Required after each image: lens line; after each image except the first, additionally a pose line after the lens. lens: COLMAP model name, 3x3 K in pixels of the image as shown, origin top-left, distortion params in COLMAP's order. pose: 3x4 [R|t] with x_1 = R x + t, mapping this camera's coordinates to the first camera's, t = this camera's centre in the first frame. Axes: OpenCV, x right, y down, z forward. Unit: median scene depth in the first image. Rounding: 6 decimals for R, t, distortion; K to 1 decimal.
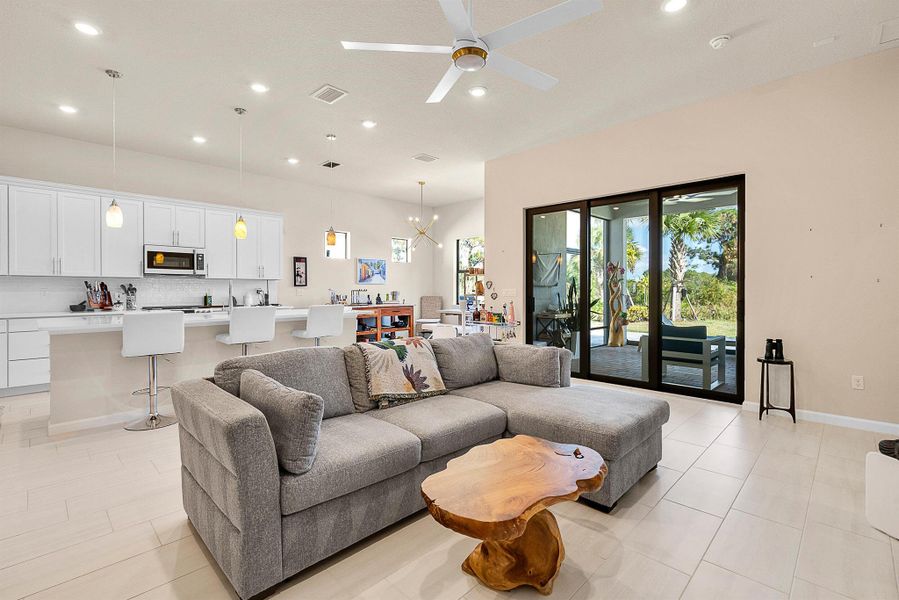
lens RADIAL K [[409.3, 0, 450.8], [0, 409.3, 292.5], [0, 0, 1]] dist [0.001290, 0.001209]
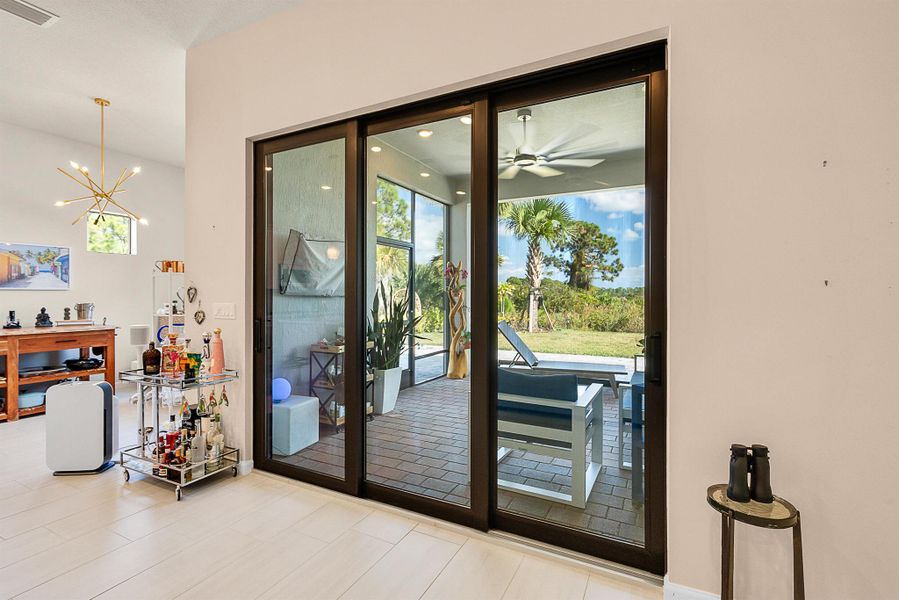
lens RADIAL K [[409.3, 0, 449.8], [0, 409.3, 296.3], [0, 0, 1]] dist [0.001290, 0.001209]
pose [[0.955678, 0.000945, 0.294414, 0.101376], [0.000335, 0.999991, -0.004295, -0.005744], [-0.294415, 0.004203, 0.955668, 0.176914]]
